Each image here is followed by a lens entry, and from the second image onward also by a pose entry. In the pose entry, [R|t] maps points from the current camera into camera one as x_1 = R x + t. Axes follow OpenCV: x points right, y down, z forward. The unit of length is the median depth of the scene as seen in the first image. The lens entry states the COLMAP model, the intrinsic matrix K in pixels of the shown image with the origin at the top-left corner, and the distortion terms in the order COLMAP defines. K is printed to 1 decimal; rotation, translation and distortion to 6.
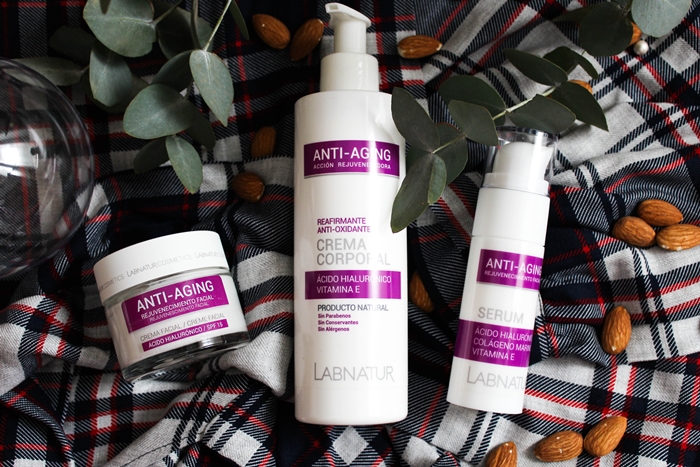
lens RADIAL K [[920.1, 0, 350.0], [0, 920.1, 233.5], [0, 0, 1]] dist [-0.010237, -0.006530]
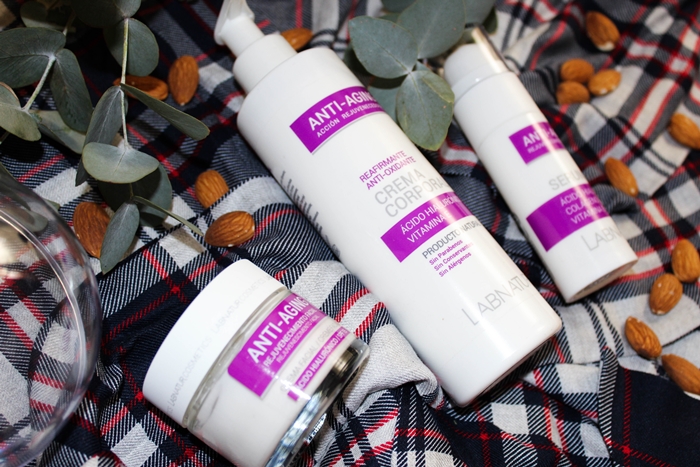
lens RADIAL K [[920.1, 0, 350.0], [0, 920.1, 233.5], [0, 0, 1]] dist [-0.010237, -0.006530]
pose [[0.739377, -0.405227, 0.537692, -0.526162], [0.568571, 0.803528, -0.176266, 0.173381], [-0.360623, 0.436043, 0.824510, 0.323851]]
